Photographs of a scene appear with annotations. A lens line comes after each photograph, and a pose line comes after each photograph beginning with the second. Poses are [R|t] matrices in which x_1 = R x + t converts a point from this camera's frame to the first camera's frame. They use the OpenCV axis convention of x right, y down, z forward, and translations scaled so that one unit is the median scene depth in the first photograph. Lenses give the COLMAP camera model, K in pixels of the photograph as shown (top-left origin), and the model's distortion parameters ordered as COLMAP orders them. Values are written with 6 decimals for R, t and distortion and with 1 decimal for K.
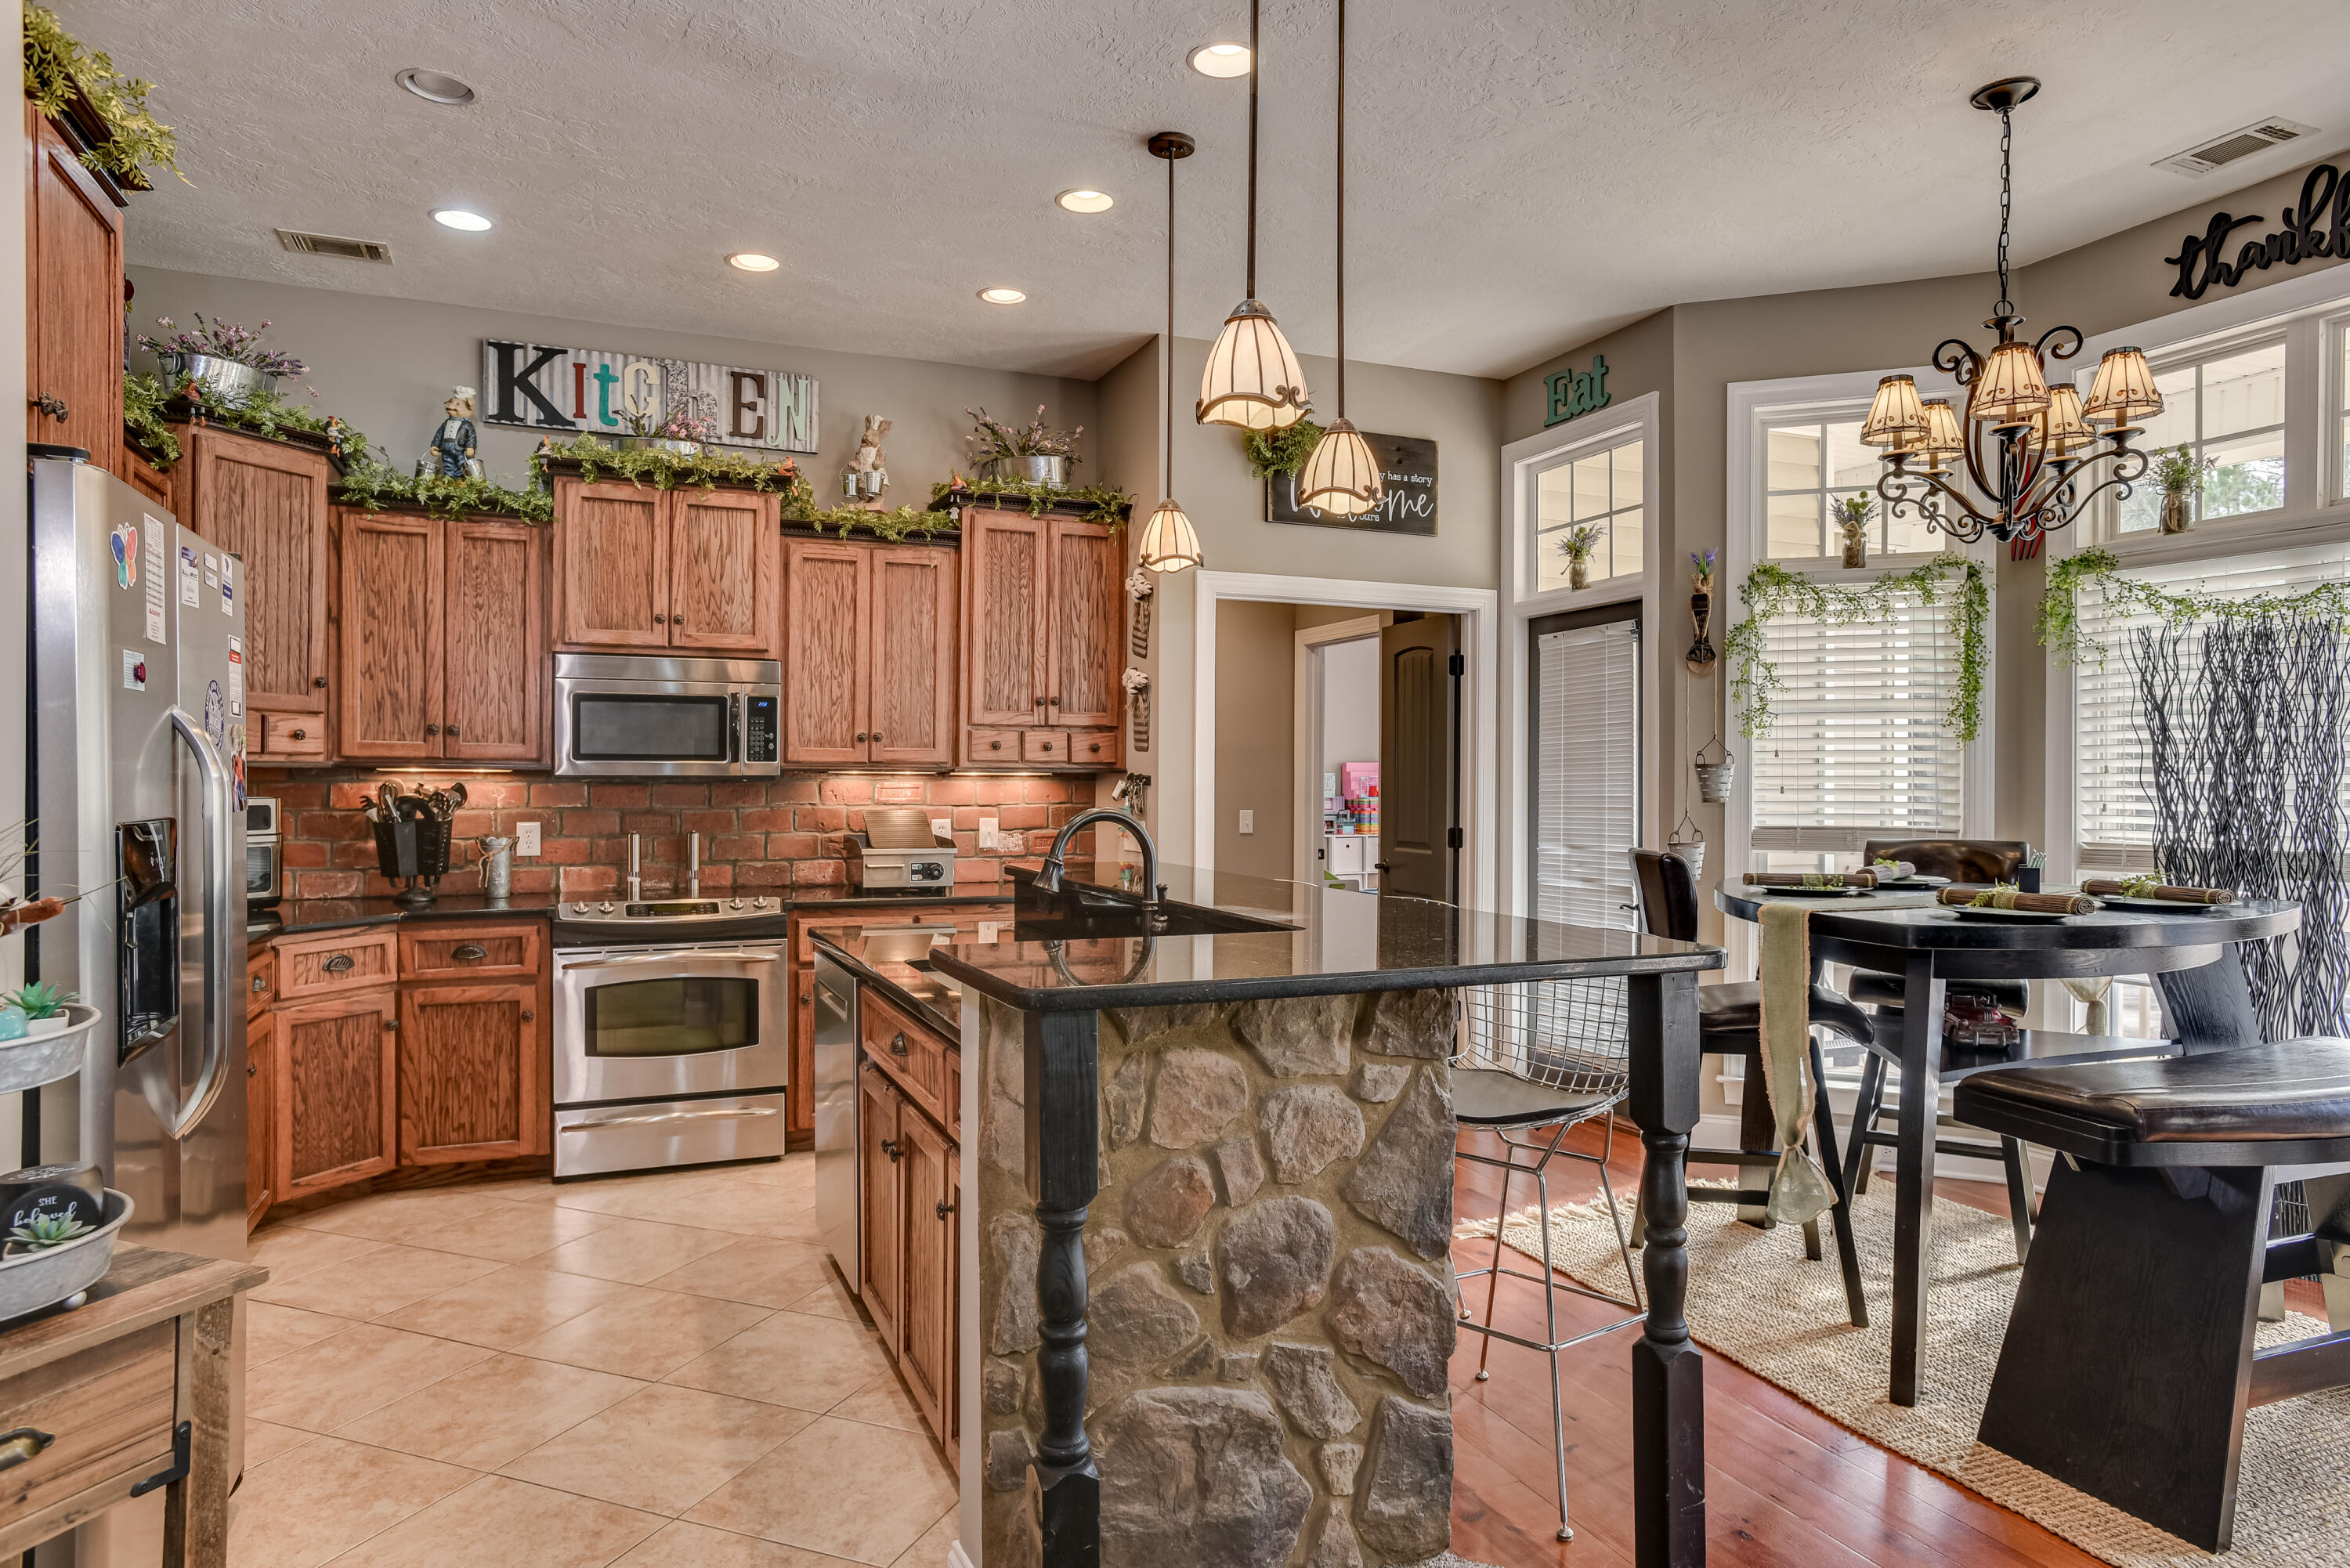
lens RADIAL K [[1419.0, 0, 1177.1], [0, 1419.0, 773.0], [0, 0, 1]] dist [-0.013713, 0.010706]
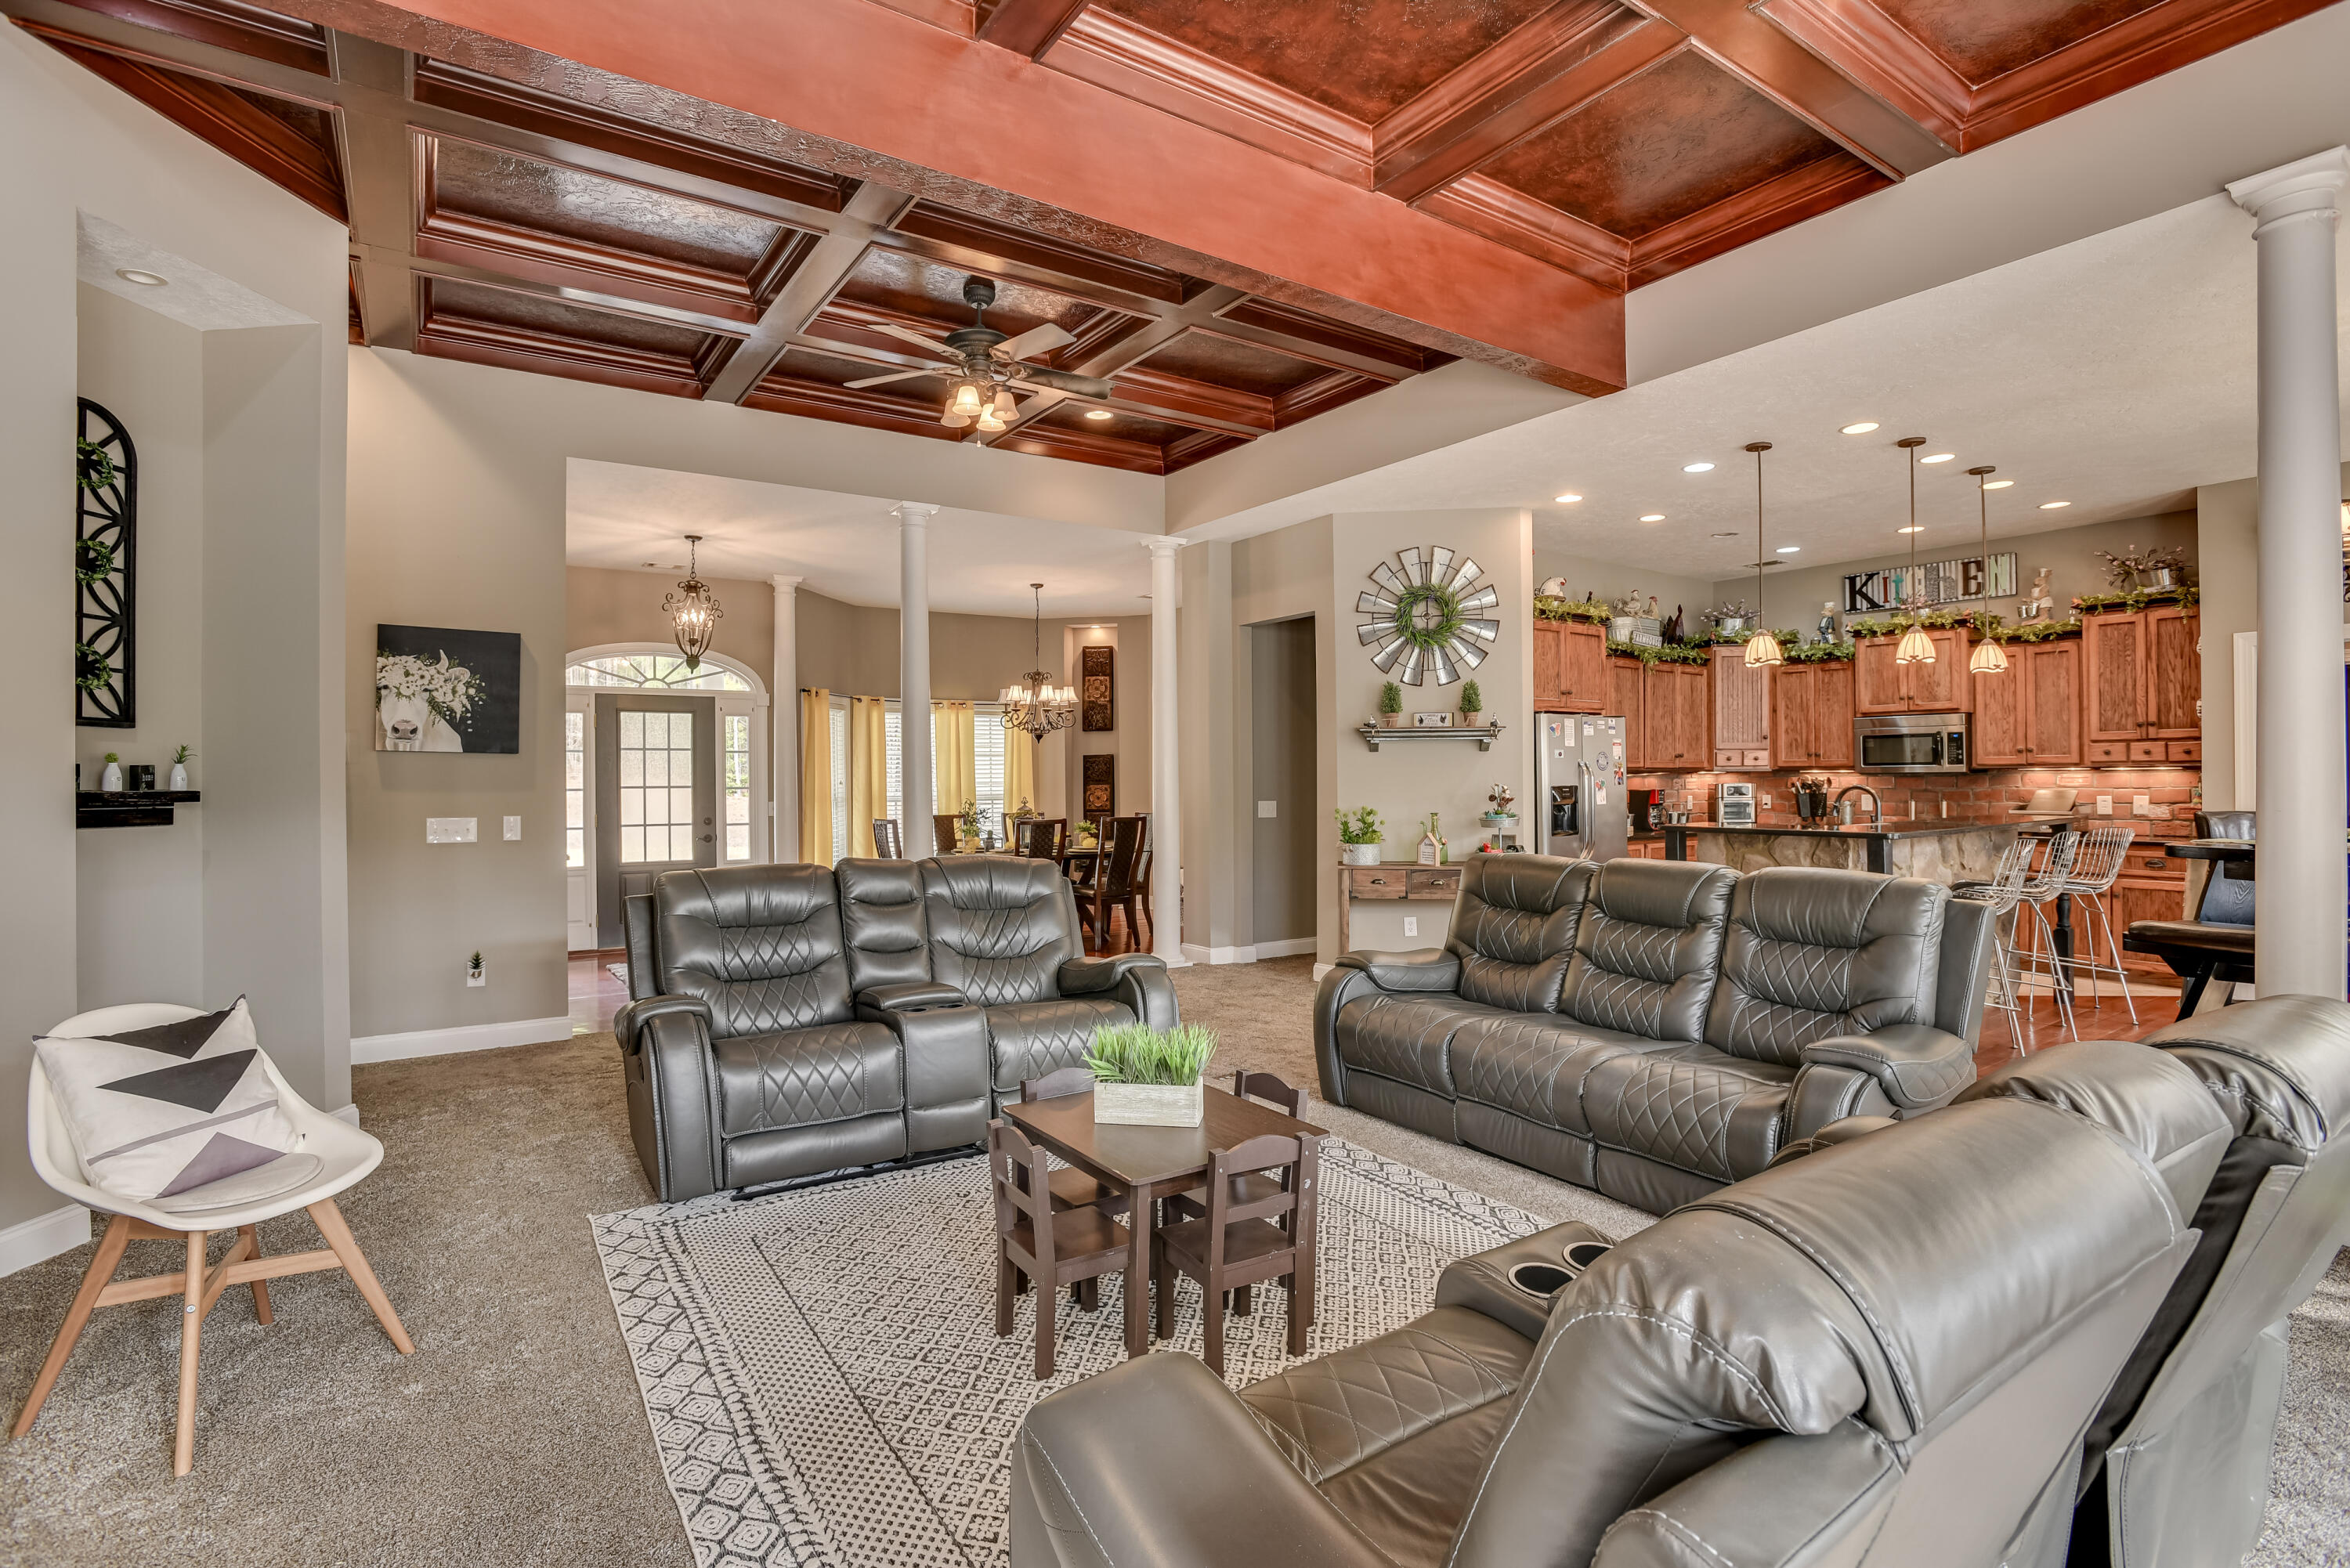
lens RADIAL K [[1182.3, 0, 1094.5], [0, 1182.3, 783.7], [0, 0, 1]] dist [-0.005171, 0.004577]
pose [[0.126285, -0.002587, -0.991991, 1.162323], [0.009323, 0.999956, -0.001421, 0.009501], [0.991950, -0.009069, 0.126303, -0.390328]]
